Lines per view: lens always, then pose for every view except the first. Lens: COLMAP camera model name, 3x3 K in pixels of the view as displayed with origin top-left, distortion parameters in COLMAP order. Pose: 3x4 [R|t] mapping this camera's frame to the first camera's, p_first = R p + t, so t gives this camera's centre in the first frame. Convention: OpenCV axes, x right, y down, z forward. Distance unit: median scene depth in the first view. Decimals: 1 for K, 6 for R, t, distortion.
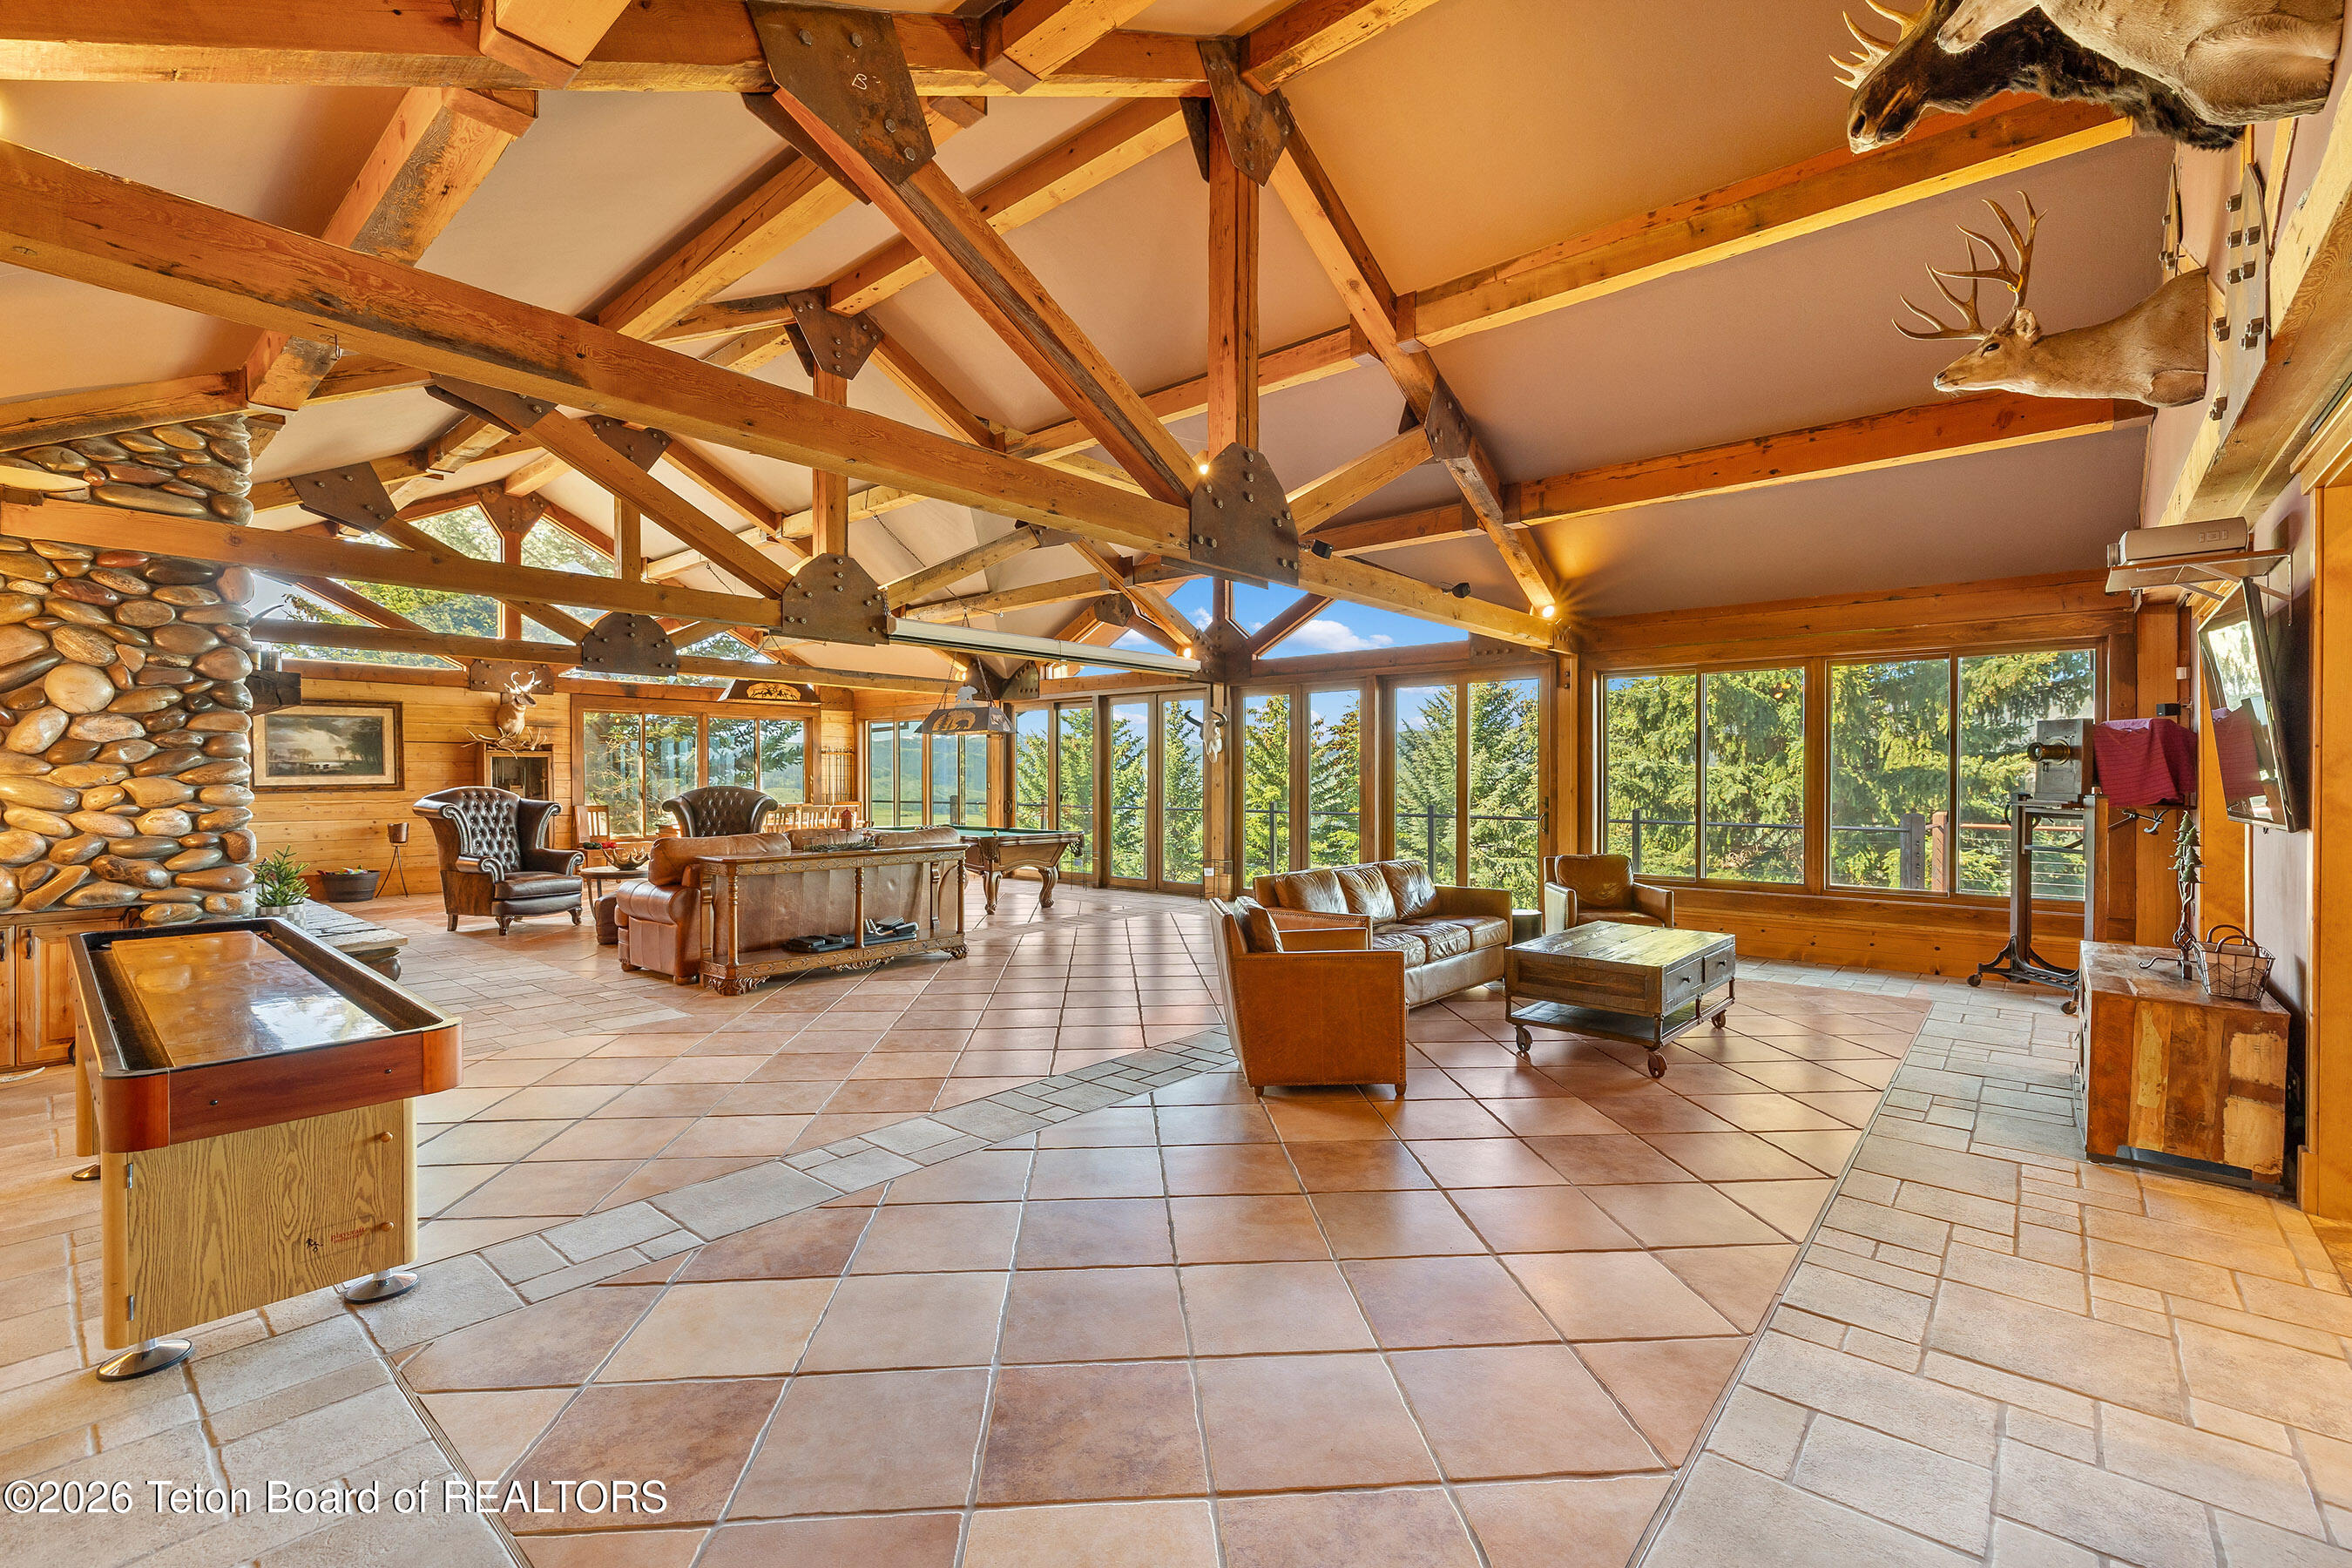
lens RADIAL K [[1031.7, 0, 1173.5], [0, 1031.7, 784.1], [0, 0, 1]] dist [-0.001415, 0.000506]
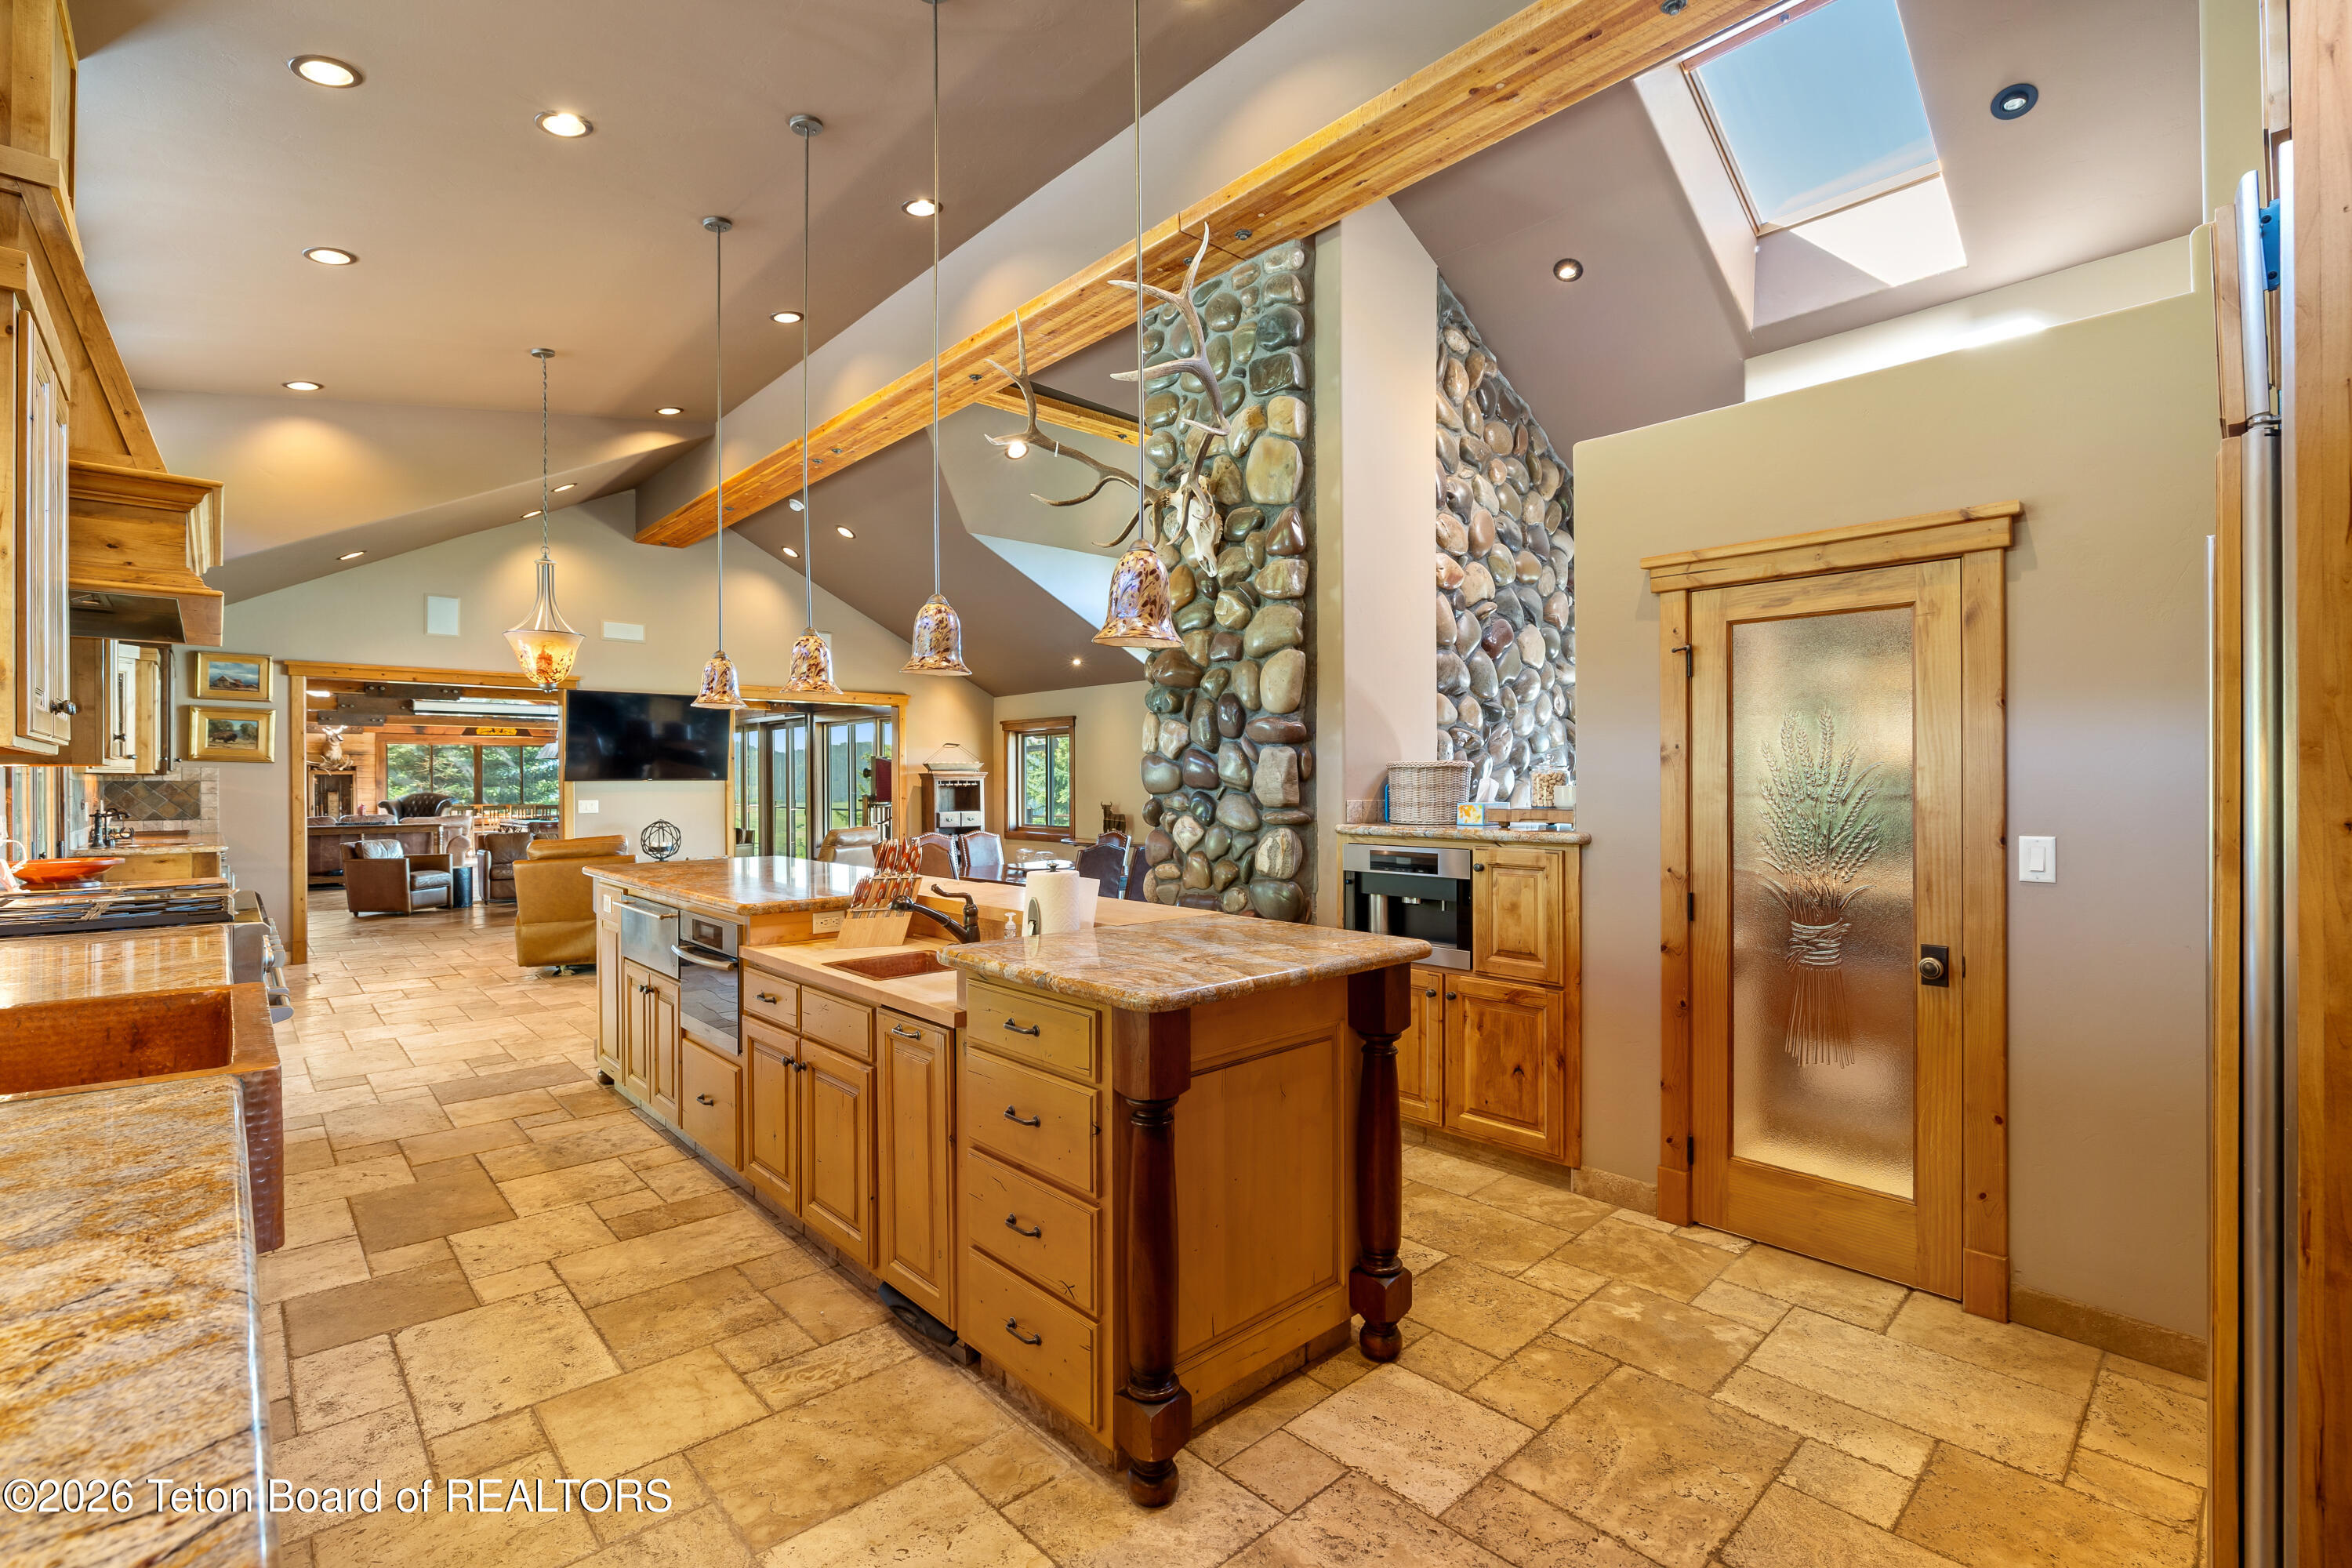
lens RADIAL K [[1031.7, 0, 1157.2], [0, 1031.7, 777.9], [0, 0, 1]] dist [-0.001415, 0.000506]
pose [[0.992675, -0.005984, -0.120668, 0.799037], [0.005063, 0.999956, -0.007934, -0.002705], [0.120711, 0.007264, 0.992661, -0.406072]]
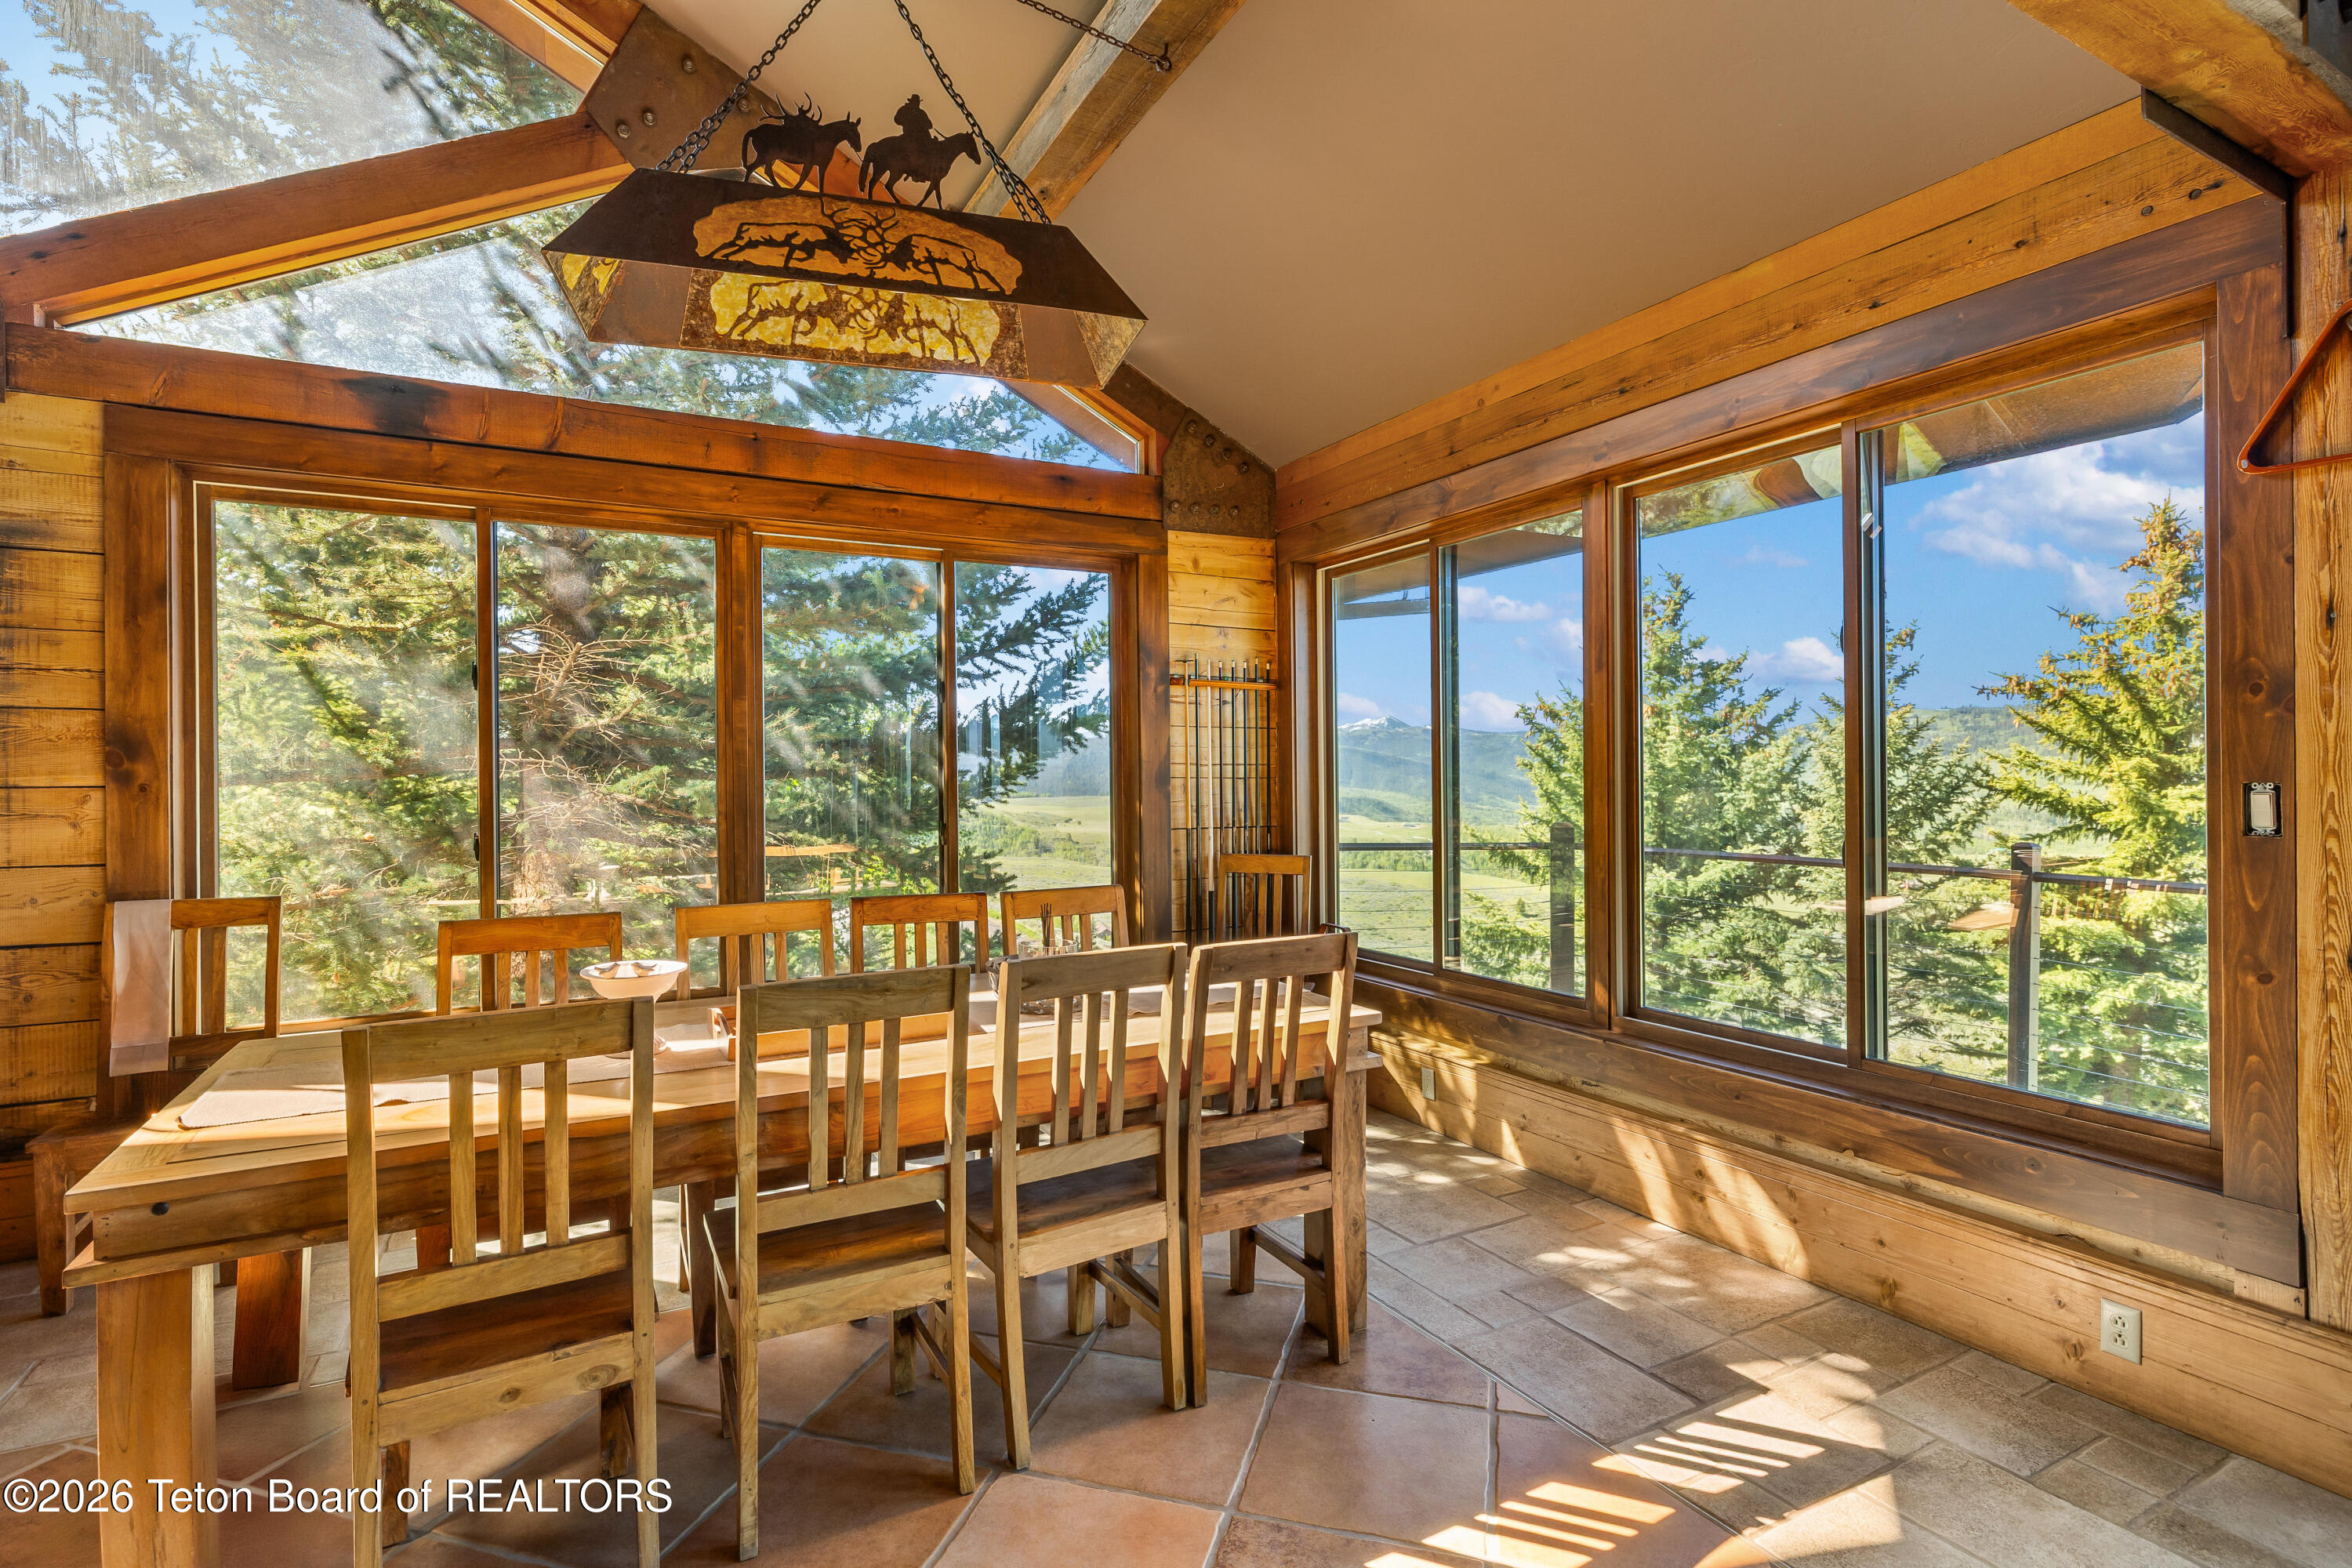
lens RADIAL K [[1102.2, 0, 1173.8], [0, 1102.2, 777.1], [0, 0, 1]] dist [0.000637, 0.000051]
pose [[0.938023, -0.008388, -0.346472, -0.295457], [0.007094, 0.999962, -0.005005, -0.003266], [0.346501, 0.002237, 0.938047, 0.898727]]
